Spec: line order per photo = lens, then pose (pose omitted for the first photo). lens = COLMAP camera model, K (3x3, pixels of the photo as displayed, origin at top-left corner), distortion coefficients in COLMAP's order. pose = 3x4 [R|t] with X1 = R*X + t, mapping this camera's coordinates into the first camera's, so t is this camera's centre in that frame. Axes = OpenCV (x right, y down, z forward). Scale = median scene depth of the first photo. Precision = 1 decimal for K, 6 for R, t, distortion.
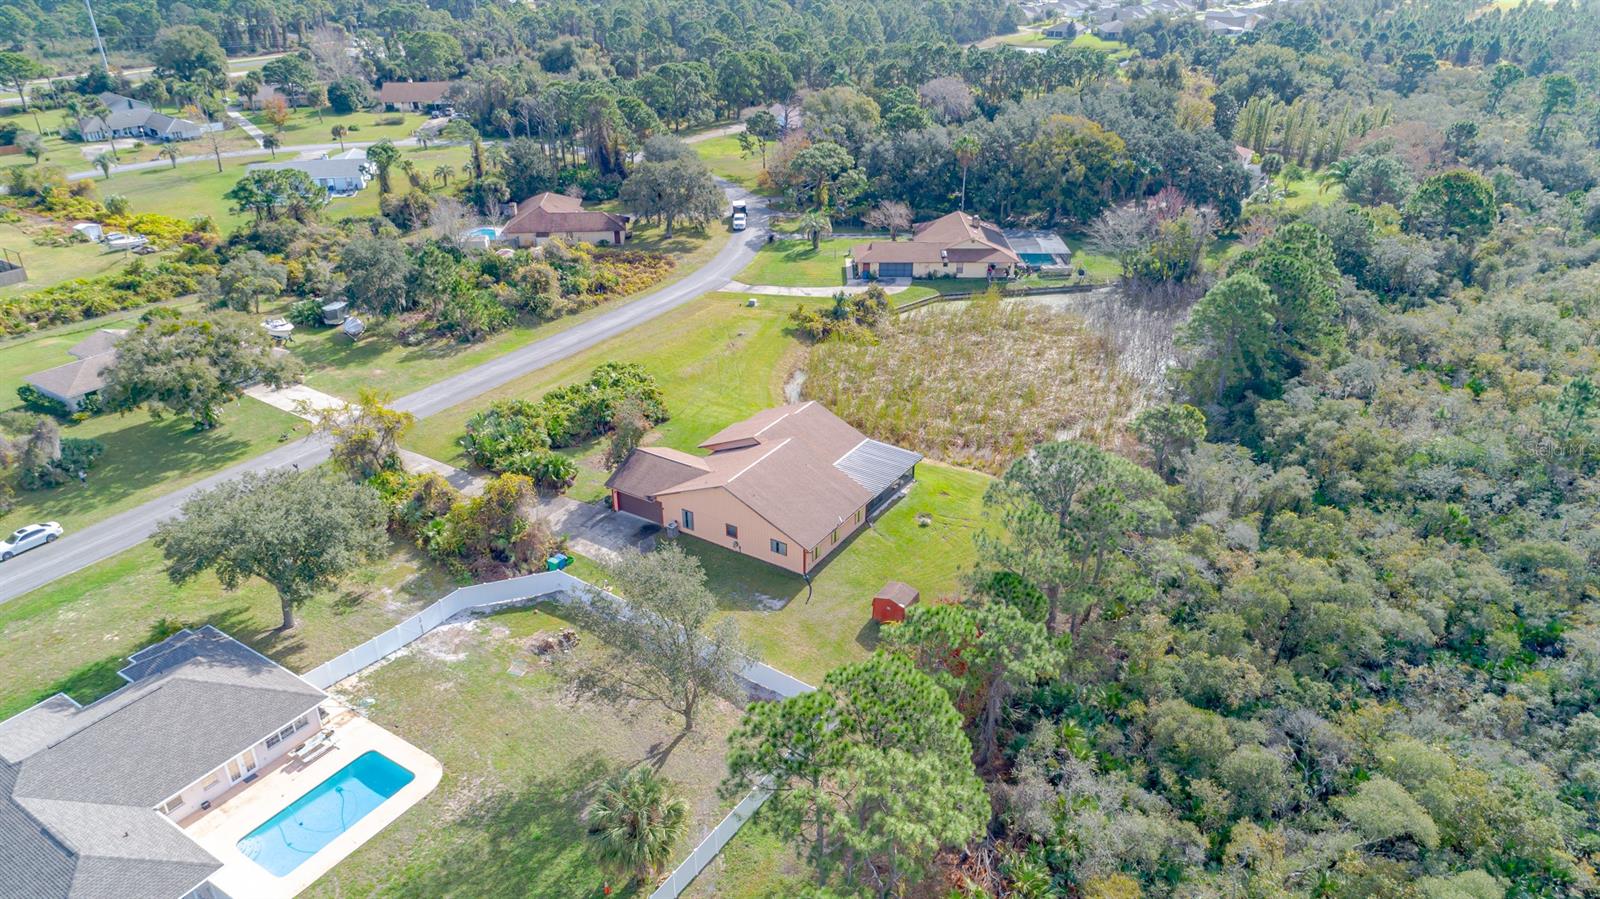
lens RADIAL K [[1072.1, 0, 800.0], [0, 1072.1, 449.5], [0, 0, 1]] dist [0.019261, 0.002094]
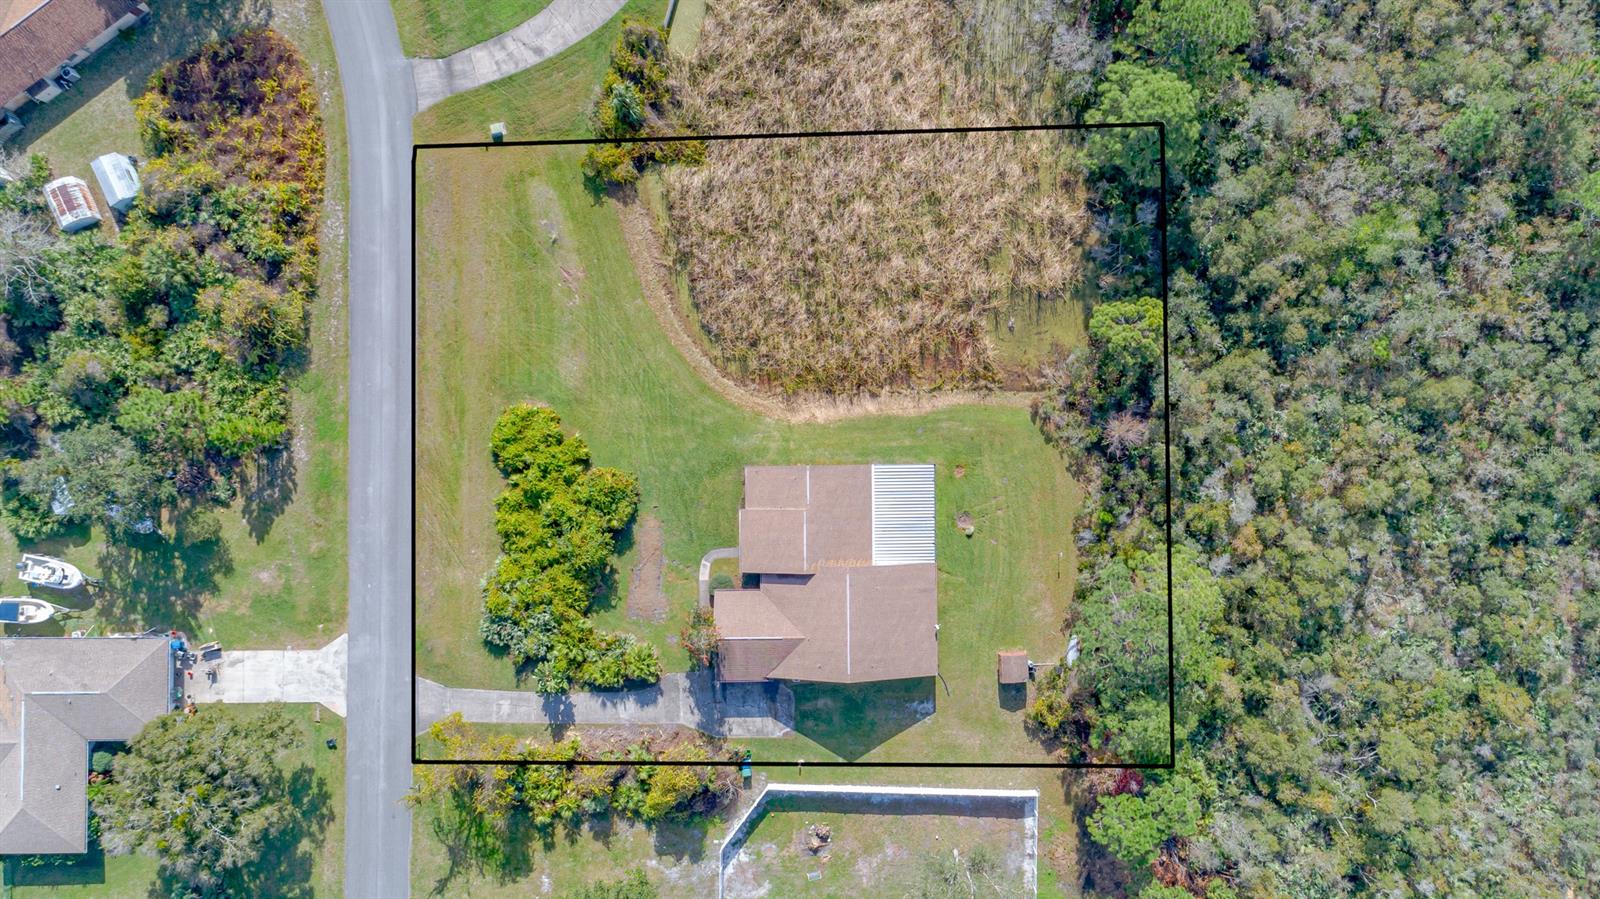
lens RADIAL K [[1090.0, 0, 797.7], [0, 1090.0, 446.5], [0, 0, 1]] dist [0.020201, 0.002422]
pose [[0.837504, -0.546427, 0.002352, 0.007805], [0.247259, 0.382803, 0.890127, -0.727540], [-0.487289, -0.744903, 0.455707, 0.457494]]
